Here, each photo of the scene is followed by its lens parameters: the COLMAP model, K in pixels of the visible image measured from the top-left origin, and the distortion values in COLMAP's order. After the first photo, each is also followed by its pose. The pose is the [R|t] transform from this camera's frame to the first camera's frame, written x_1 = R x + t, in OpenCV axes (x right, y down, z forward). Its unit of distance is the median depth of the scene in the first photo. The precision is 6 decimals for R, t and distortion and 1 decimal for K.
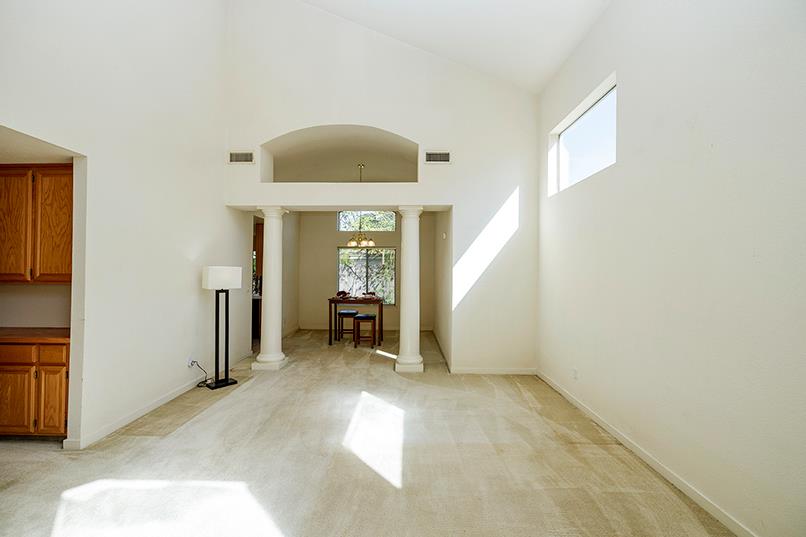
lens RADIAL K [[334.3, 0, 399.1], [0, 334.3, 263.9], [0, 0, 1]] dist [-0.002196, -0.000463]
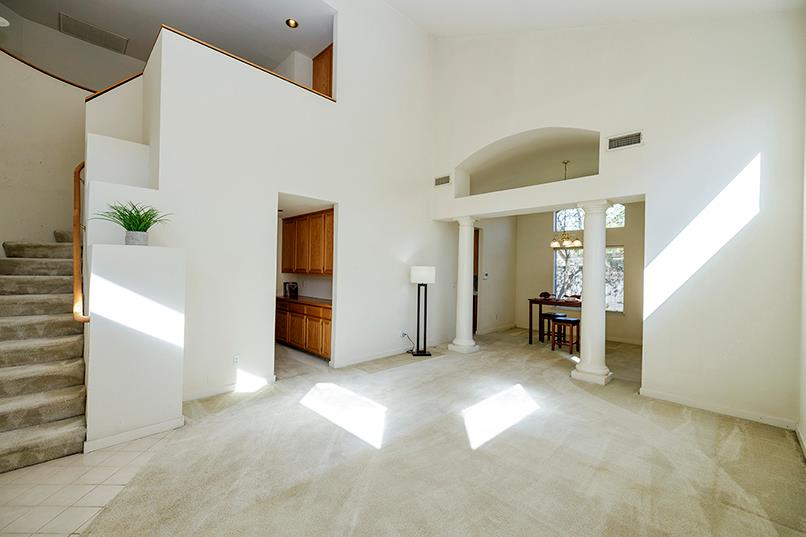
lens RADIAL K [[334.3, 0, 399.1], [0, 334.3, 263.9], [0, 0, 1]] dist [-0.002196, -0.000463]
pose [[0.719404, -0.002563, -0.694587, 0.349313], [-0.001565, 0.999985, -0.005310, 0.005133], [0.694590, 0.004907, 0.719389, -0.030773]]
